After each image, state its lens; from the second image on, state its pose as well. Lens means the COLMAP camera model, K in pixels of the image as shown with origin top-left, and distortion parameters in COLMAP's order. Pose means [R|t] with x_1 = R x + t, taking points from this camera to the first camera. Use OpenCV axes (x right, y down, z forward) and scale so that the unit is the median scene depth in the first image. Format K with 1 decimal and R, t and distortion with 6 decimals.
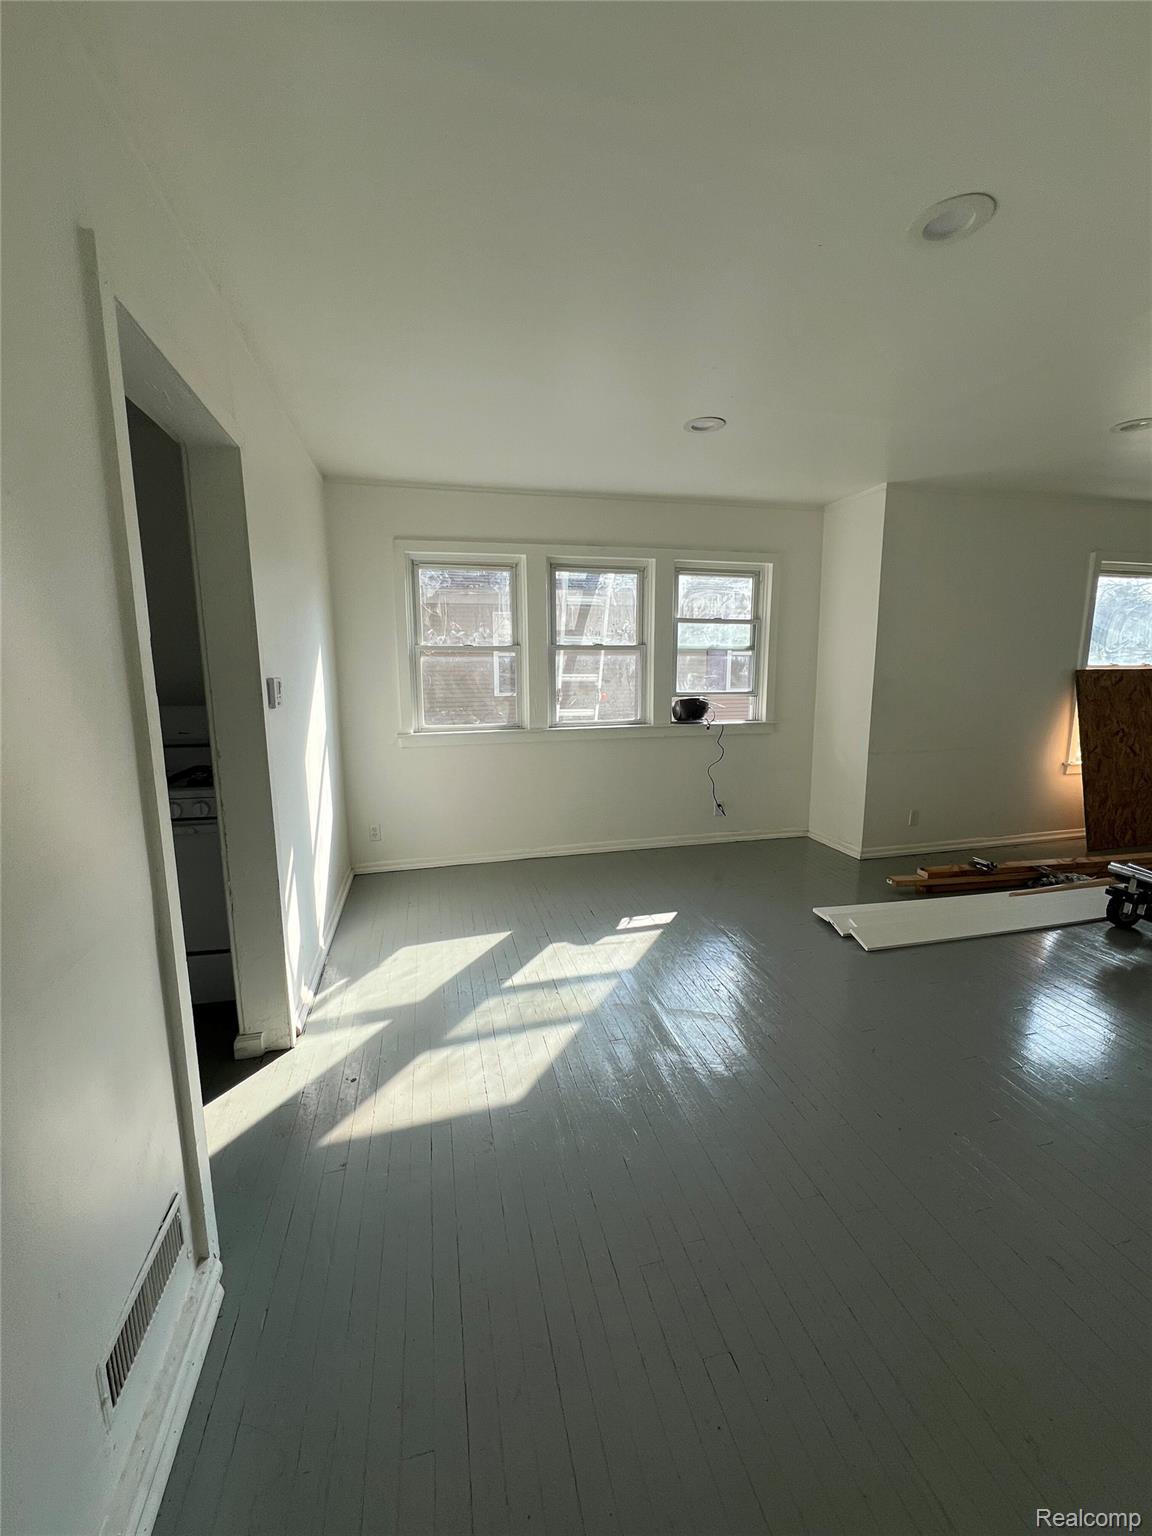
lens RADIAL K [[615.2, 0, 578.4], [0, 615.2, 768.2], [0, 0, 1]] dist [0.002273, -0.000322]
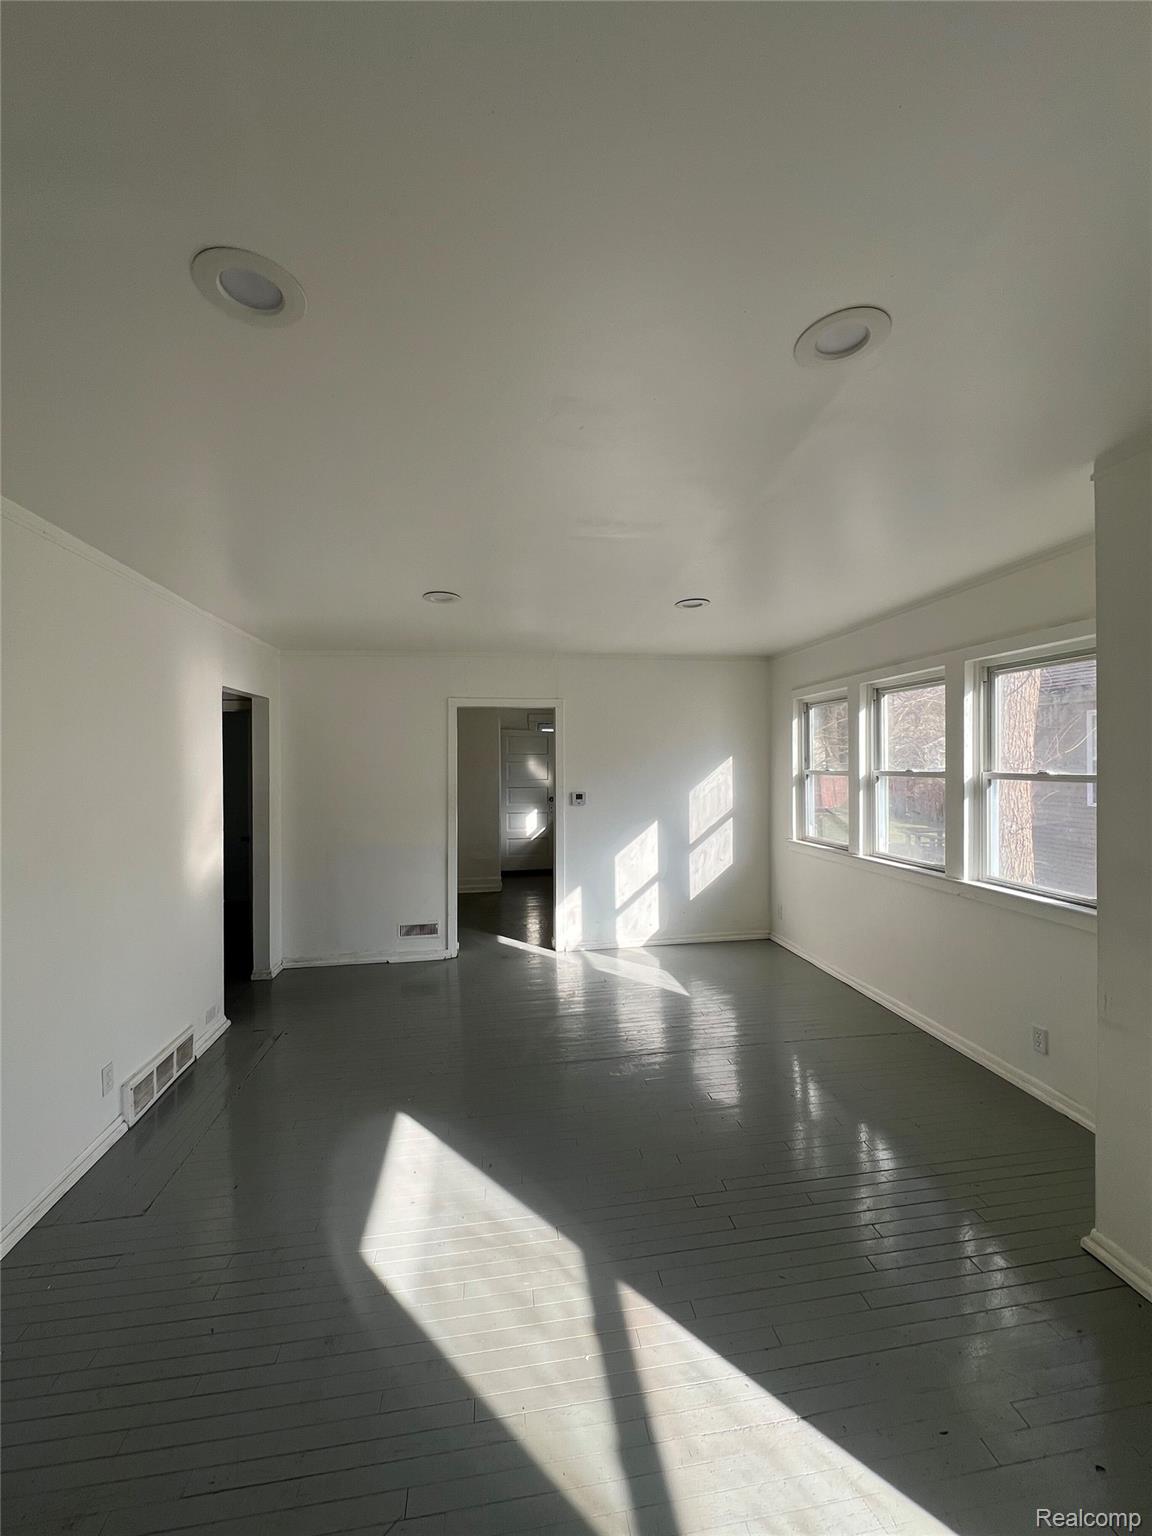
lens RADIAL K [[603.2, 0, 576.0], [0, 603.2, 768.0], [0, 0, 1]] dist [-0.000008, -0.000103]
pose [[-0.087074, 0.010242, -0.996149, 0.960550], [-0.161703, 0.986541, 0.024277, -0.154342], [0.982990, 0.163195, -0.084246, 0.632575]]
